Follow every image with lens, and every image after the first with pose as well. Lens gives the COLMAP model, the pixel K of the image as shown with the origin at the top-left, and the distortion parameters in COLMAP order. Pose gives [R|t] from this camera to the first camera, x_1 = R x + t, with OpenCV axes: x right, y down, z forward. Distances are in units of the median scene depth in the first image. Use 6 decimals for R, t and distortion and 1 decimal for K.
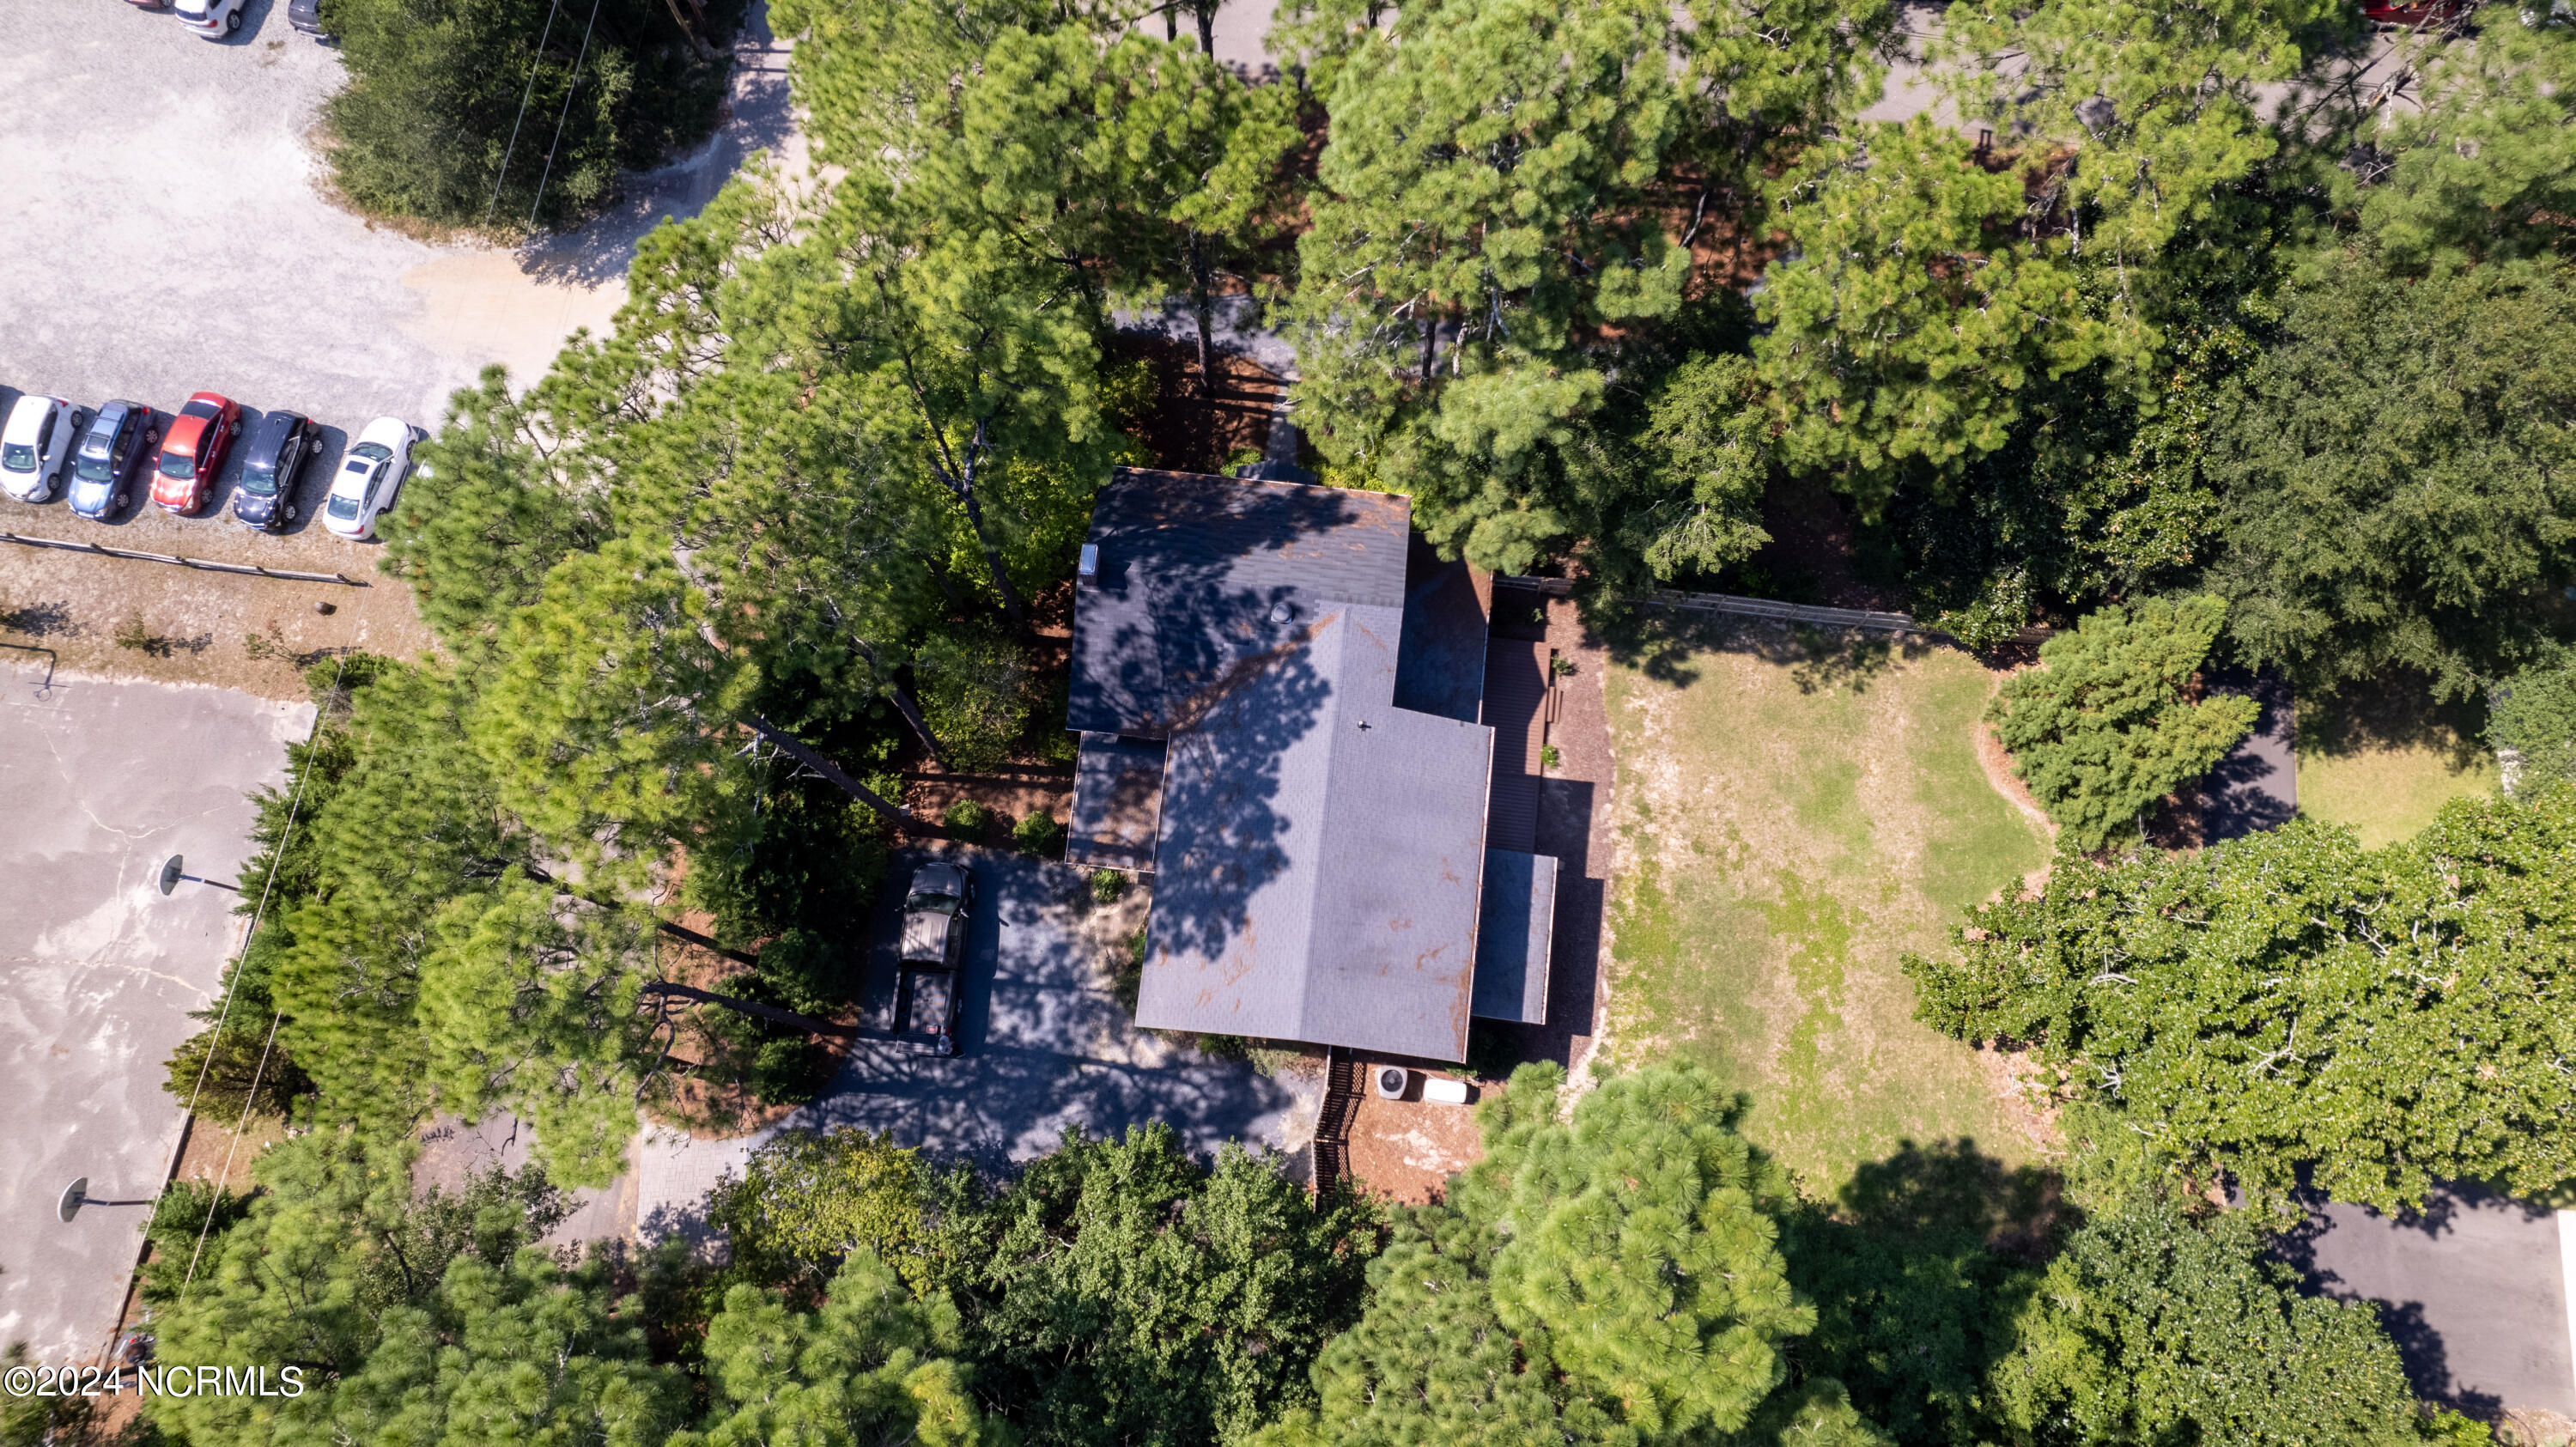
lens RADIAL K [[1562.8, 0, 1288.0], [0, 1562.8, 723.5], [0, 0, 1]] dist [-0.099079, 0.069536]
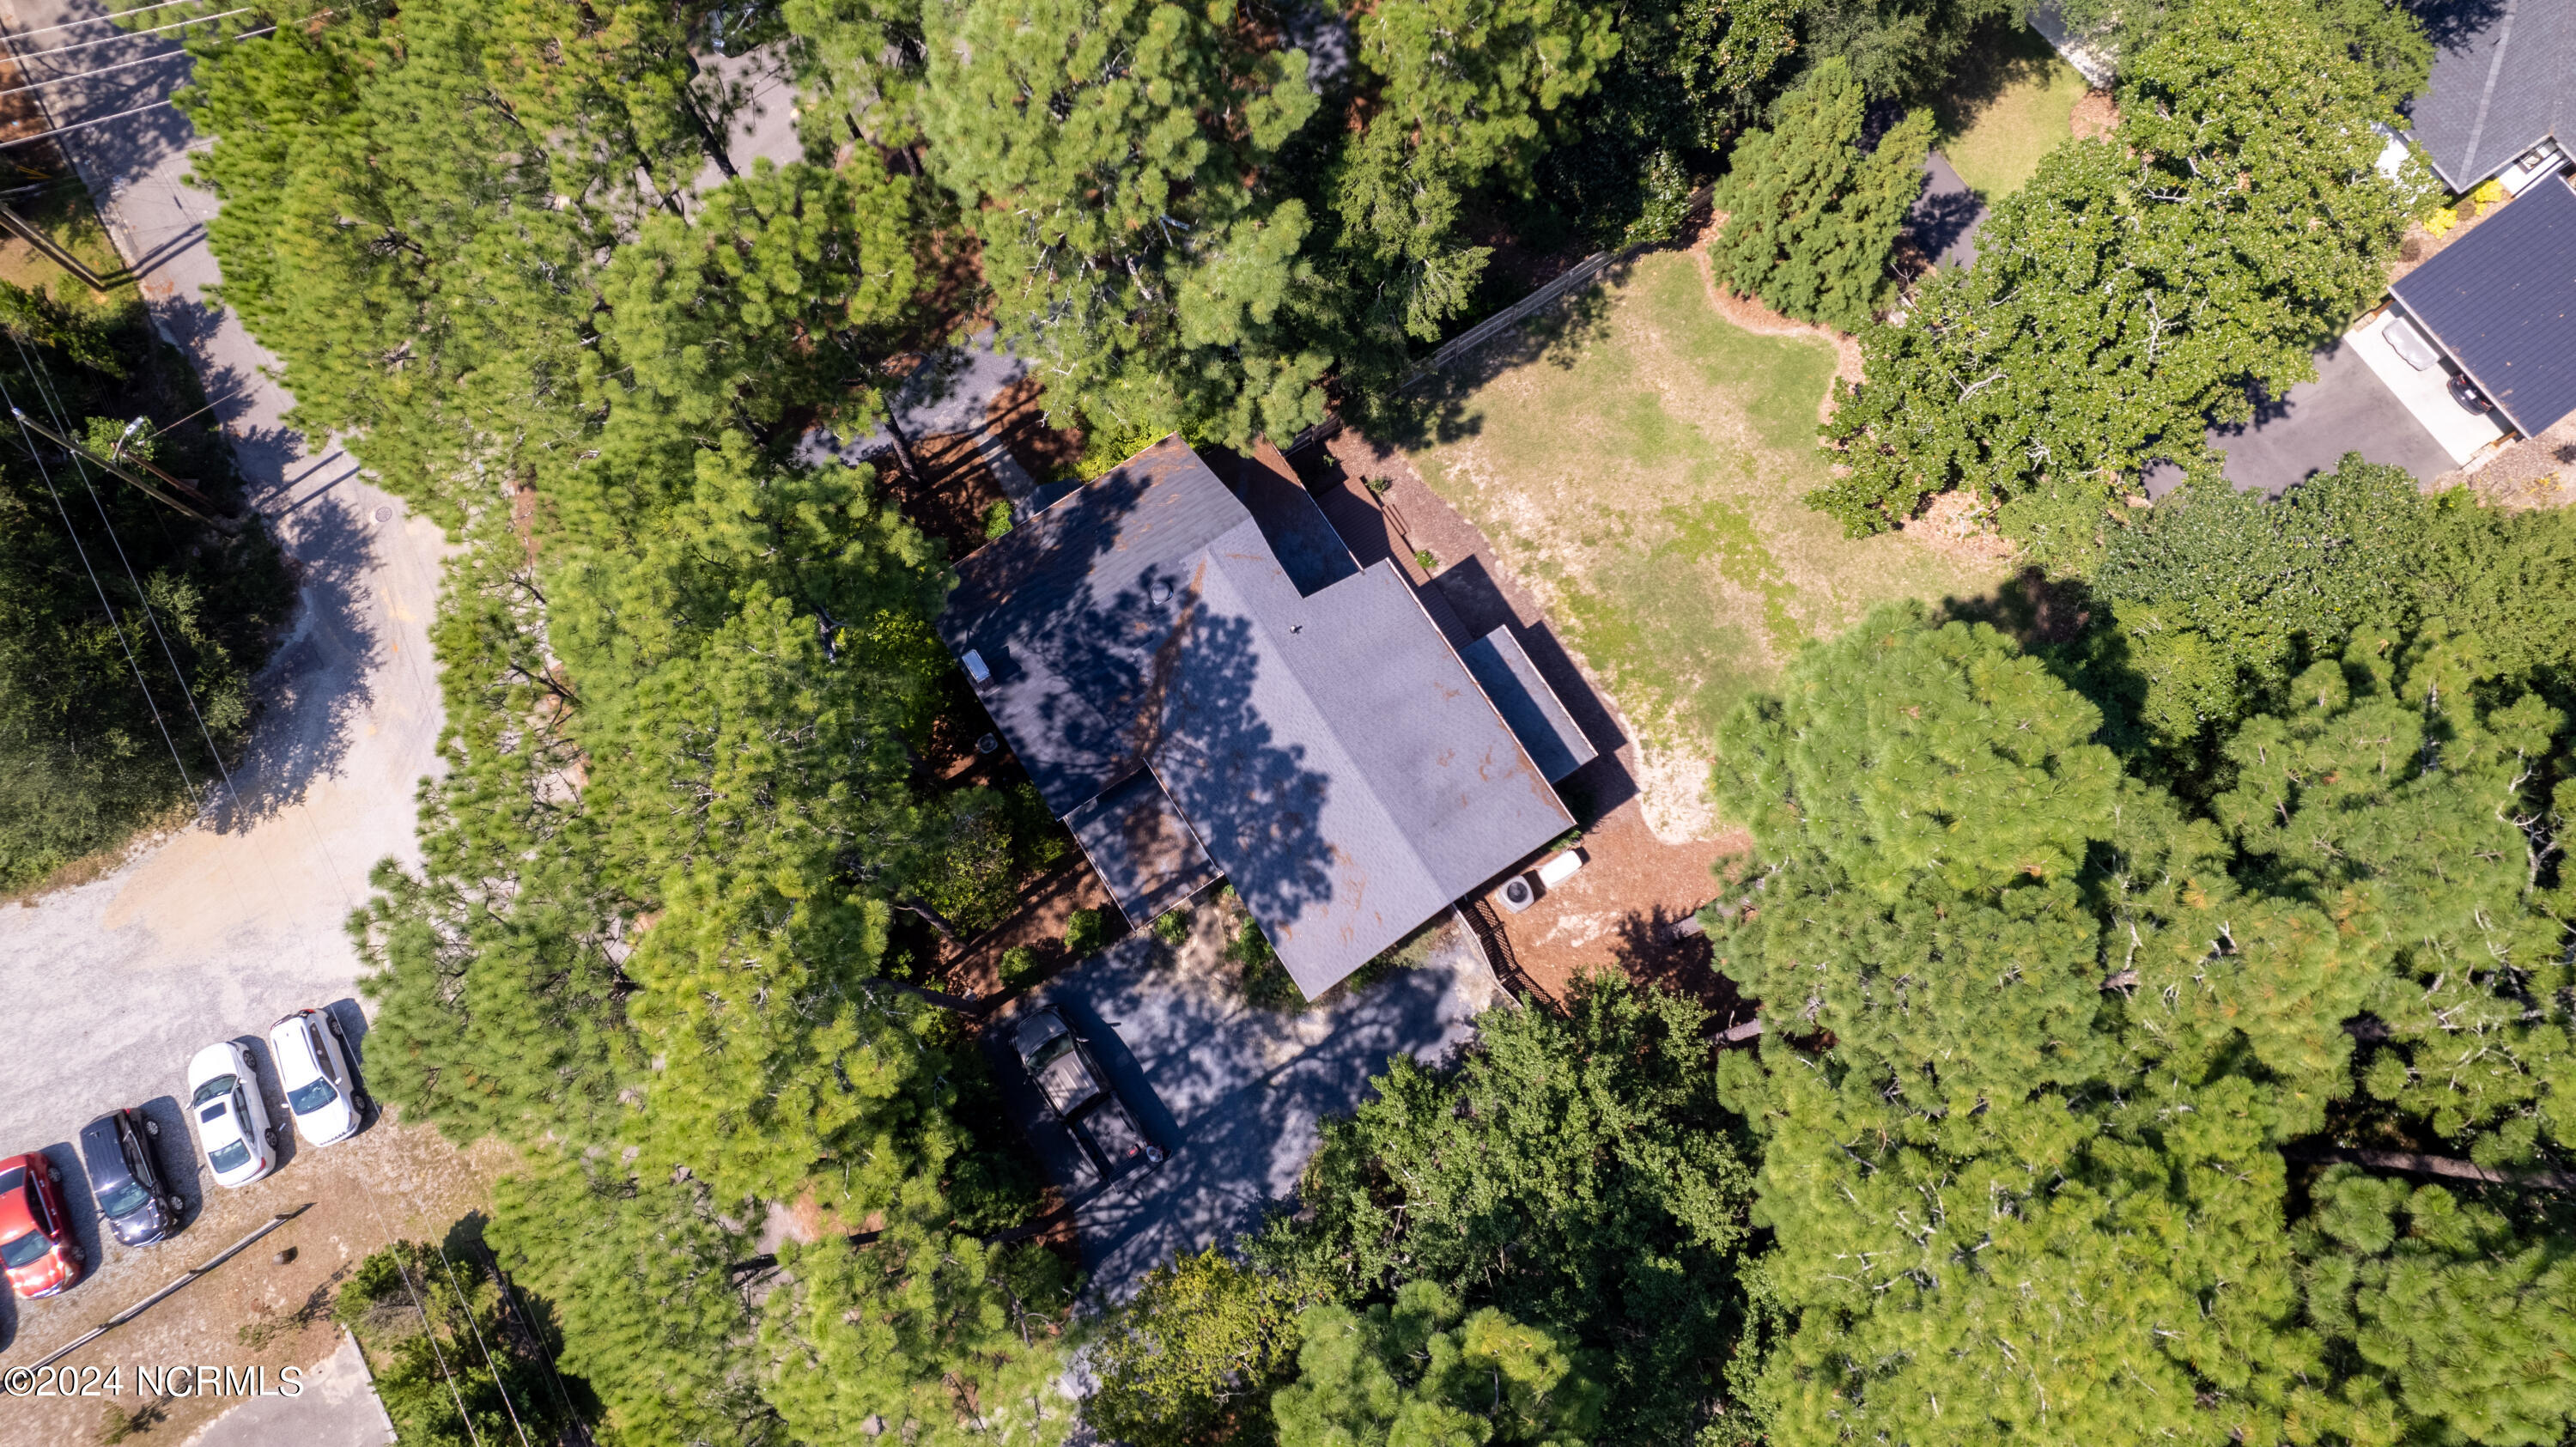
lens RADIAL K [[1562.8, 0, 1288.0], [0, 1562.8, 723.5], [0, 0, 1]] dist [-0.099079, 0.069536]
pose [[0.769884, -0.617613, 0.160725, -0.144821], [0.616486, 0.784849, 0.062904, -0.015854], [-0.164995, 0.050656, 0.984993, 0.004376]]
